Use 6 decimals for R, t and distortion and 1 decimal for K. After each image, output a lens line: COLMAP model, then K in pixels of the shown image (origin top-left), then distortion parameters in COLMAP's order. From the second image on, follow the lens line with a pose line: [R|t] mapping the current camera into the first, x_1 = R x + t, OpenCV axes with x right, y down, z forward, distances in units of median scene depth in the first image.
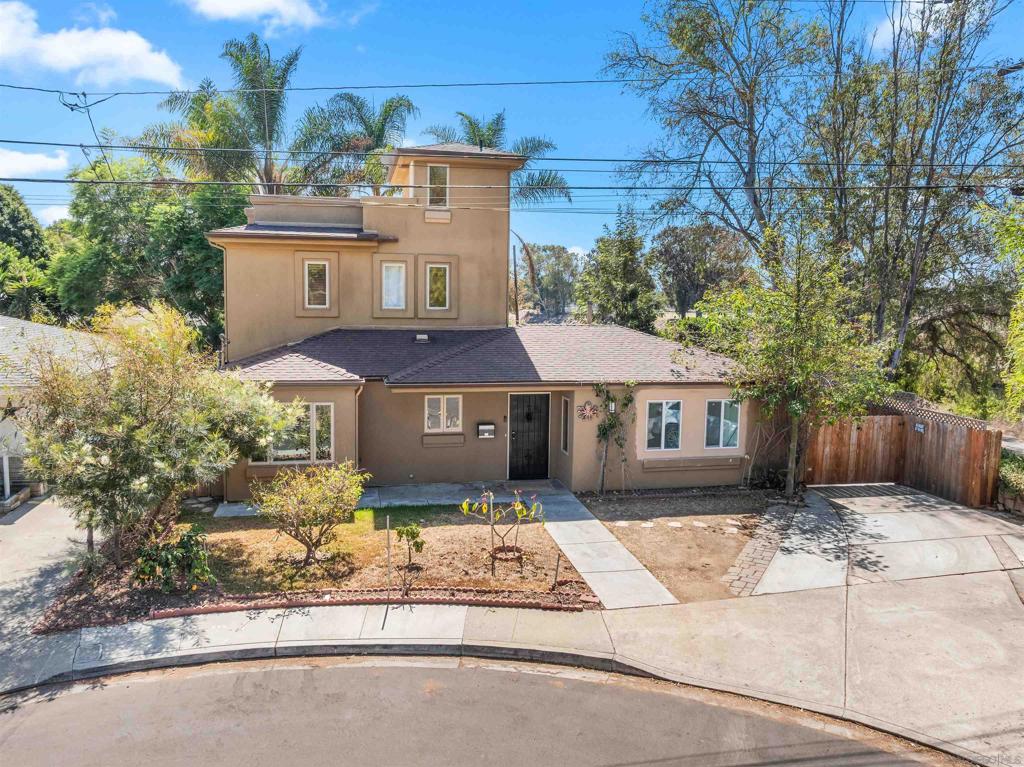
lens RADIAL K [[723.7, 0, 512.0], [0, 723.7, 383.5], [0, 0, 1]] dist [-0.032306, -0.006826]
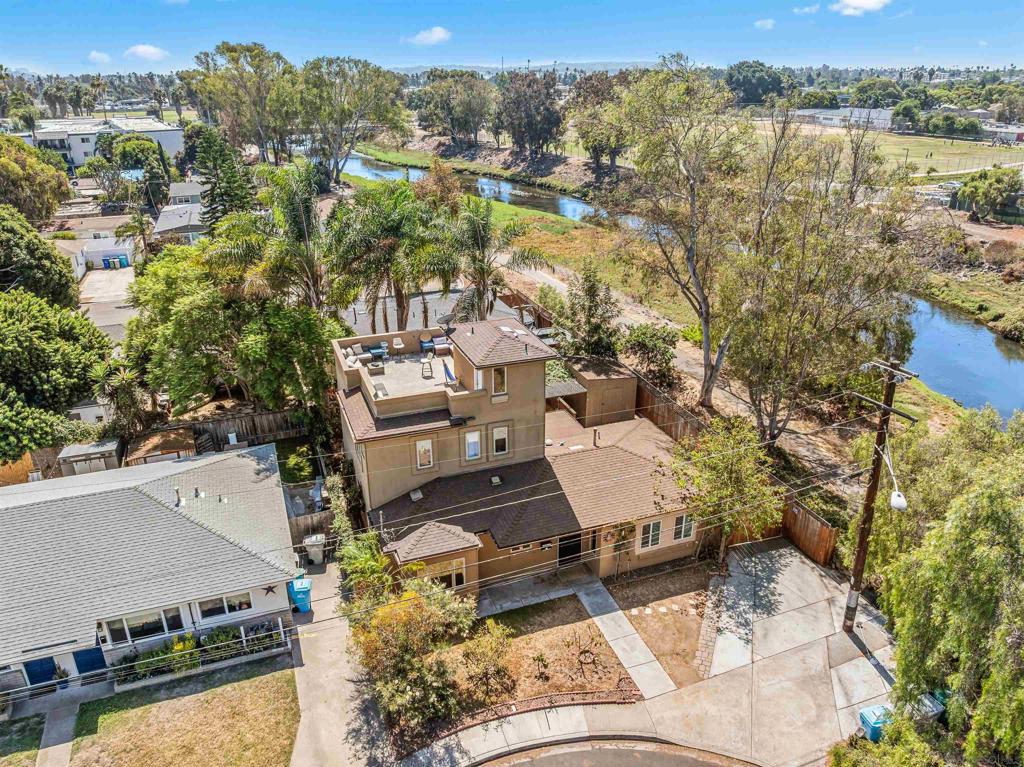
lens RADIAL K [[723.7, 0, 512.0], [0, 723.7, 383.5], [0, 0, 1]] dist [-0.032306, -0.006826]
pose [[0.989387, -0.075233, 0.124312, -0.299233], [0.035428, 0.954608, 0.295752, -0.804928], [-0.140920, -0.288209, 0.947142, -0.456959]]
